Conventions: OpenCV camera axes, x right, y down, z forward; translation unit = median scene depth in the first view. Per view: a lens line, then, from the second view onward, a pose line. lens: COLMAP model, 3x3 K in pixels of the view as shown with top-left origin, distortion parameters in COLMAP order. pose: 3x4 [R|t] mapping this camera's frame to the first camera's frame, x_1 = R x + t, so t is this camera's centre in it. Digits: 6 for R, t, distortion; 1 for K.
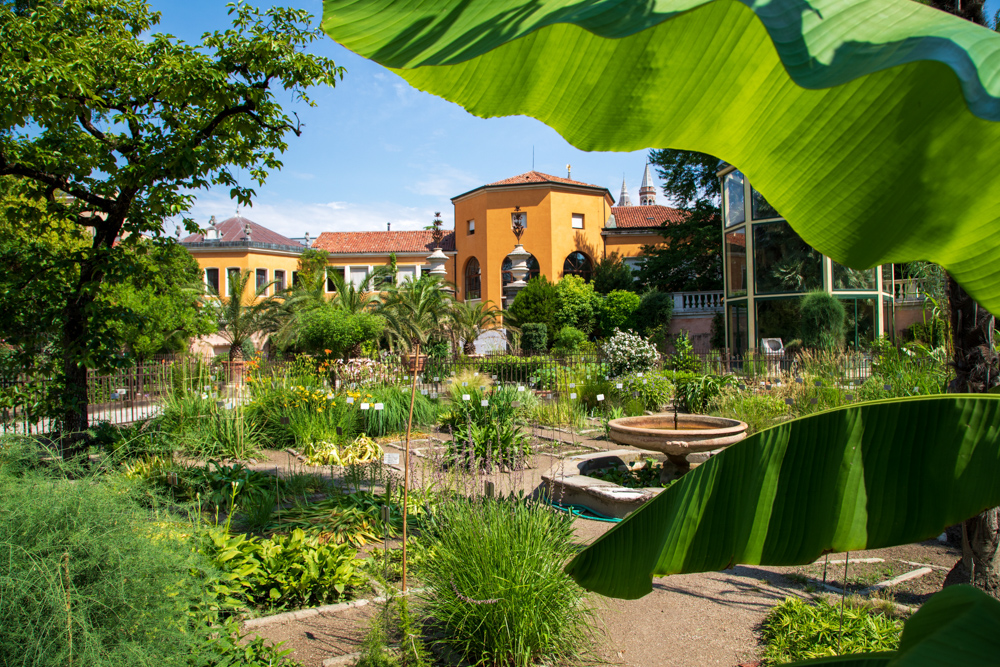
lens RADIAL K [[680.3, 0, 498.6], [0, 680.3, 334.0], [0, 0, 1]] dist [-0.065863, -0.000563]
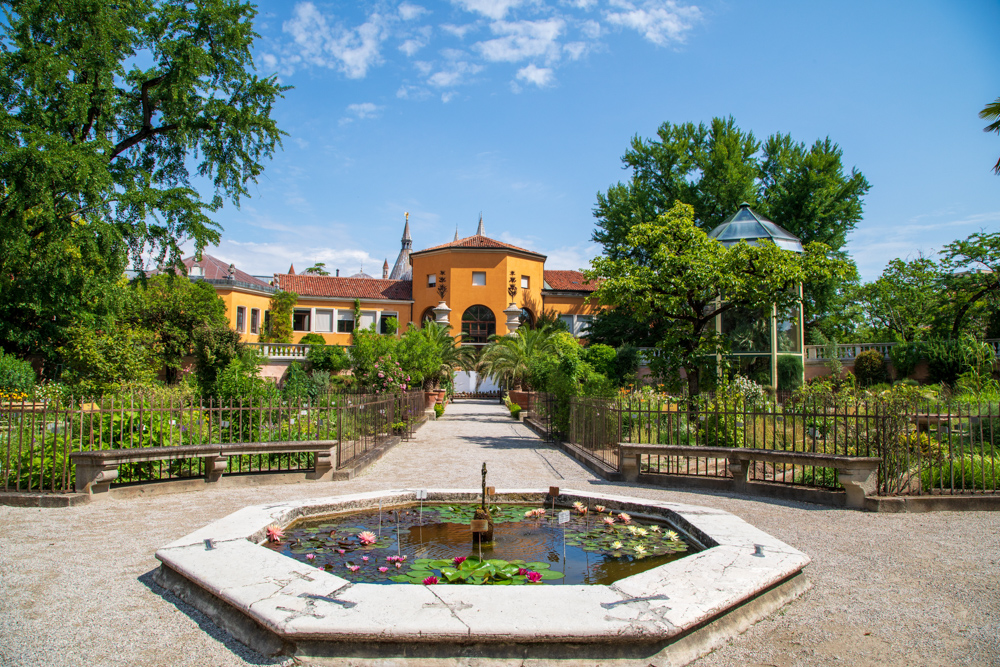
lens RADIAL K [[680.3, 0, 501.9], [0, 680.3, 332.5], [0, 0, 1]] dist [-0.065863, -0.000563]
pose [[0.962675, 0.047295, 0.266495, -0.229056], [-0.029331, 0.997045, -0.070993, 0.006567], [-0.269066, 0.060526, 0.961218, -0.121259]]
